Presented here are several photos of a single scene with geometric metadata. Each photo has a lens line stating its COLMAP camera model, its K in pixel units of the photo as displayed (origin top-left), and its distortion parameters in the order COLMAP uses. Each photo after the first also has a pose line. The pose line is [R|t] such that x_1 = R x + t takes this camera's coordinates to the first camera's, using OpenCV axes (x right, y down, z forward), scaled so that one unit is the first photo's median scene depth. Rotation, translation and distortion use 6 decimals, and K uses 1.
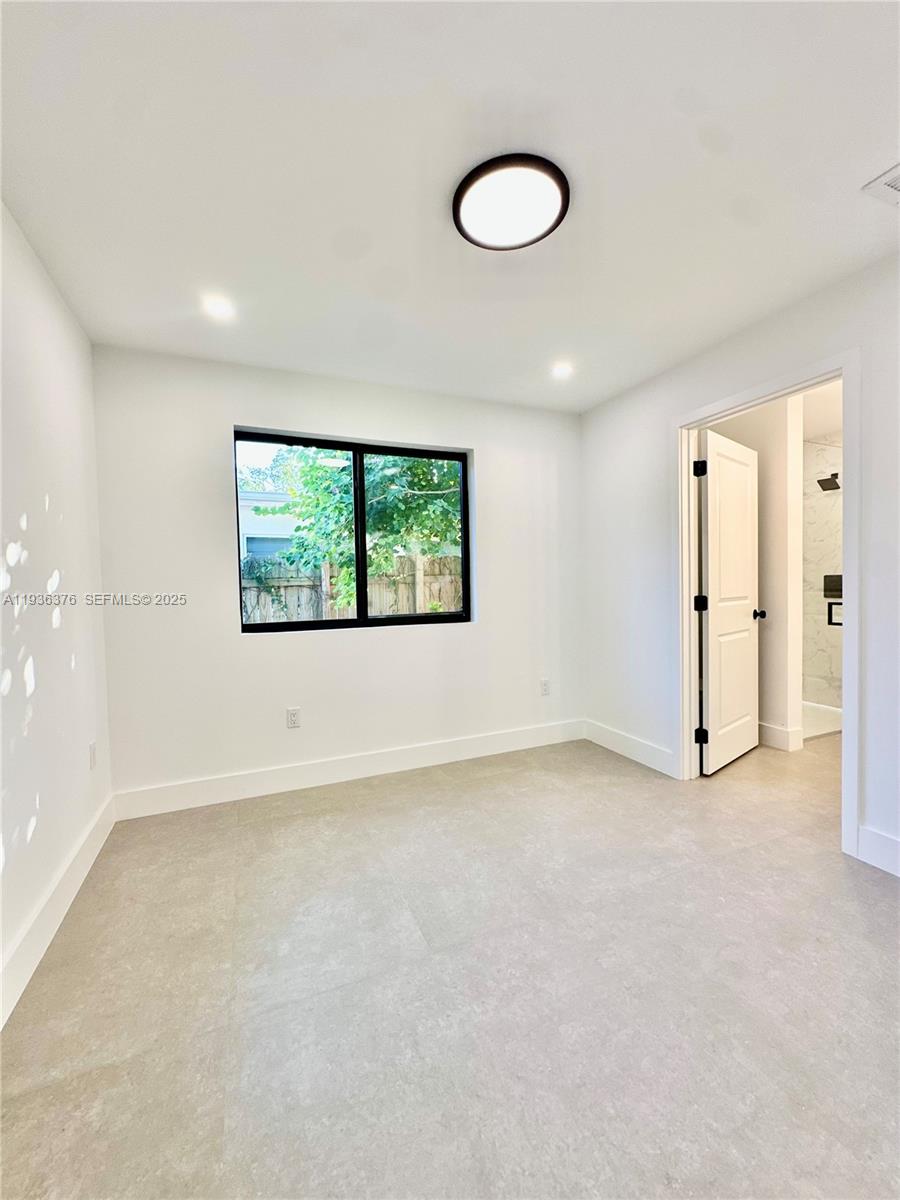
lens RADIAL K [[480.2, 0, 448.0], [0, 480.2, 592.6], [0, 0, 1]] dist [-0.008057, 0.001732]
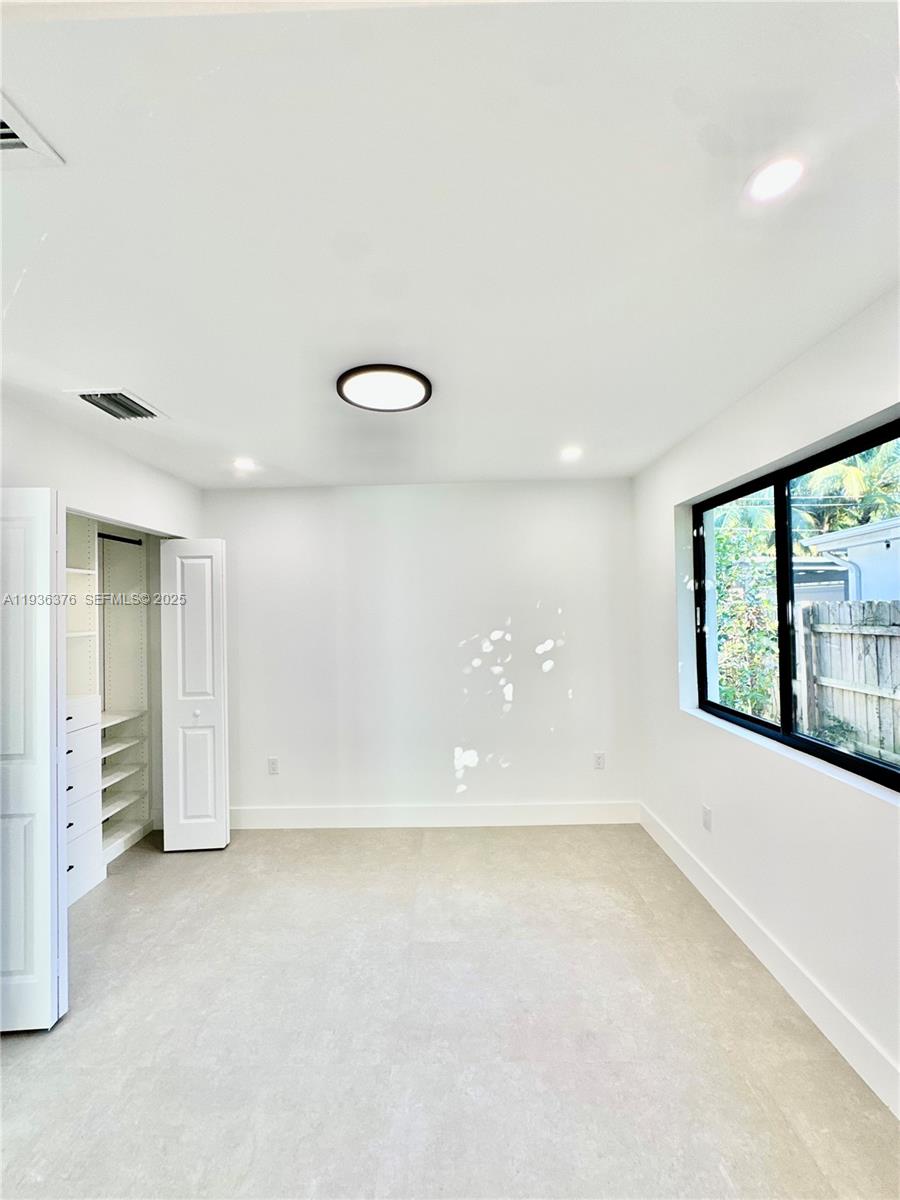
lens RADIAL K [[480.2, 0, 454.0], [0, 480.2, 595.1], [0, 0, 1]] dist [-0.008057, 0.001732]
pose [[-0.388780, 0.004305, -0.921321, 1.336708], [0.012008, 0.999928, -0.000395, -0.308072], [0.921253, -0.011216, -0.388803, 1.831561]]
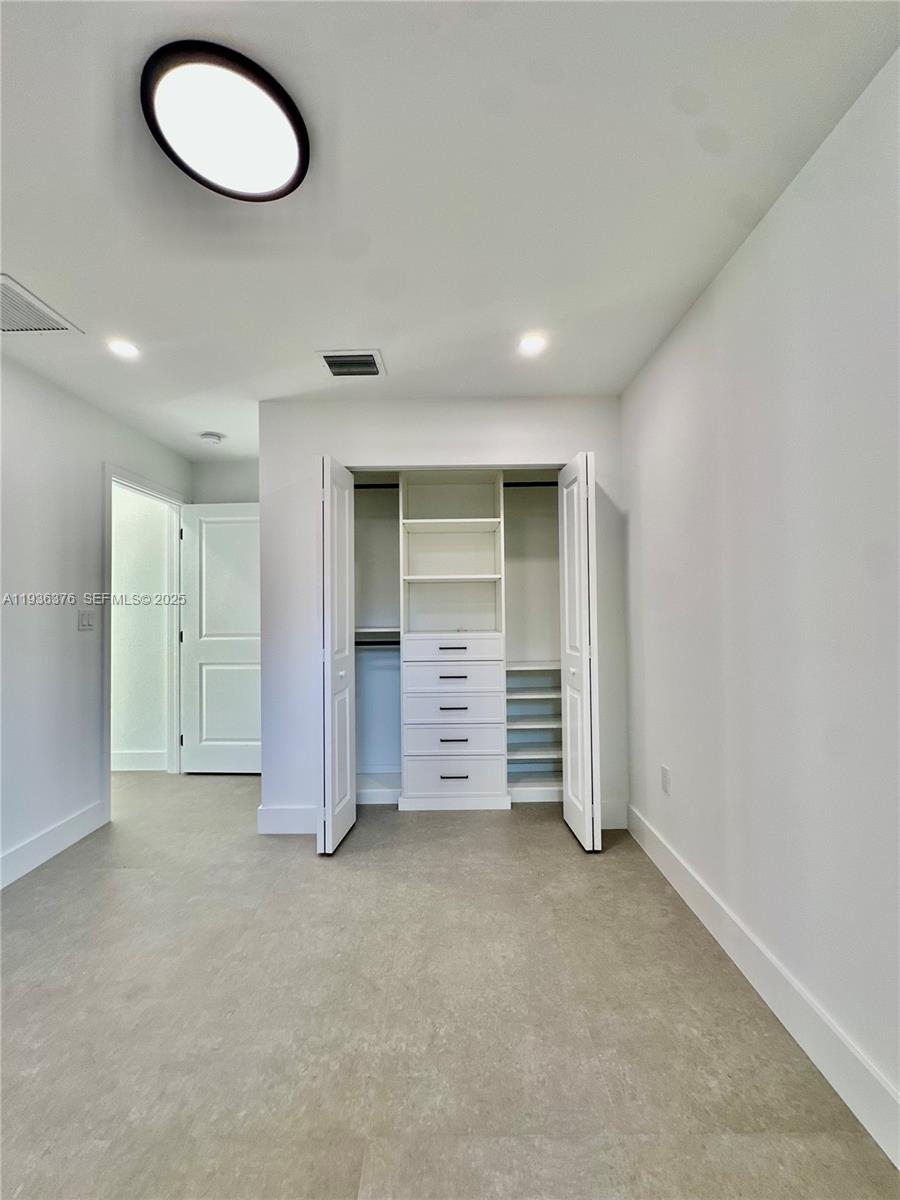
lens RADIAL K [[480.2, 0, 447.7], [0, 480.2, 601.2], [0, 0, 1]] dist [-0.008057, 0.001732]
pose [[-0.920346, 0.038222, 0.389233, -0.495191], [0.036968, 0.999259, -0.010715, -0.048696], [-0.389354, 0.004528, -0.921077, 1.744026]]
